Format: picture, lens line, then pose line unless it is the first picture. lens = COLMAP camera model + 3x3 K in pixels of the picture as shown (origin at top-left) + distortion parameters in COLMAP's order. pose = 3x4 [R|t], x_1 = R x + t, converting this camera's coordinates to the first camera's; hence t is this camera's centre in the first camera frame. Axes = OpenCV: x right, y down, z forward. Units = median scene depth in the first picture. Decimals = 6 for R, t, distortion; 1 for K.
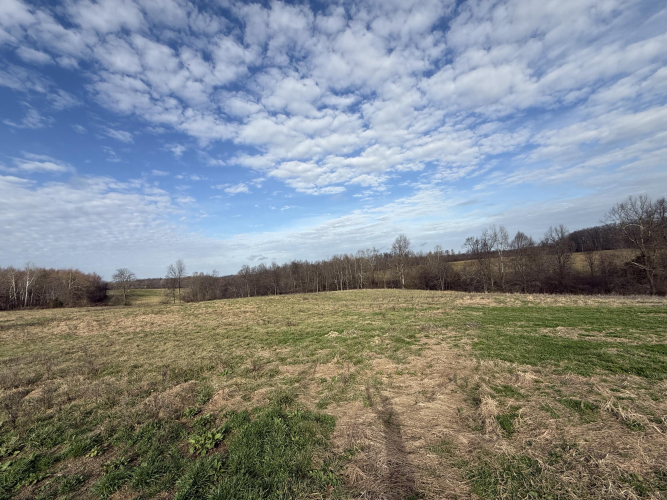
lens RADIAL K [[264.9, 0, 331.5], [0, 264.9, 247.3], [0, 0, 1]] dist [-0.000968, 0.000017]
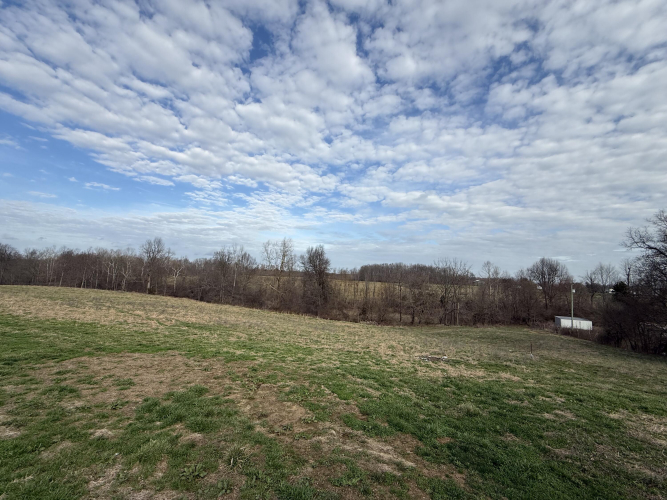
lens RADIAL K [[264.3, 0, 330.9], [0, 264.3, 244.6], [0, 0, 1]] dist [0.000699, -0.000547]
pose [[0.854116, 0.184470, 0.486269, 0.189883], [-0.160163, 0.982838, -0.091527, -0.021681], [-0.494808, 0.000292, 0.869003, -0.110717]]
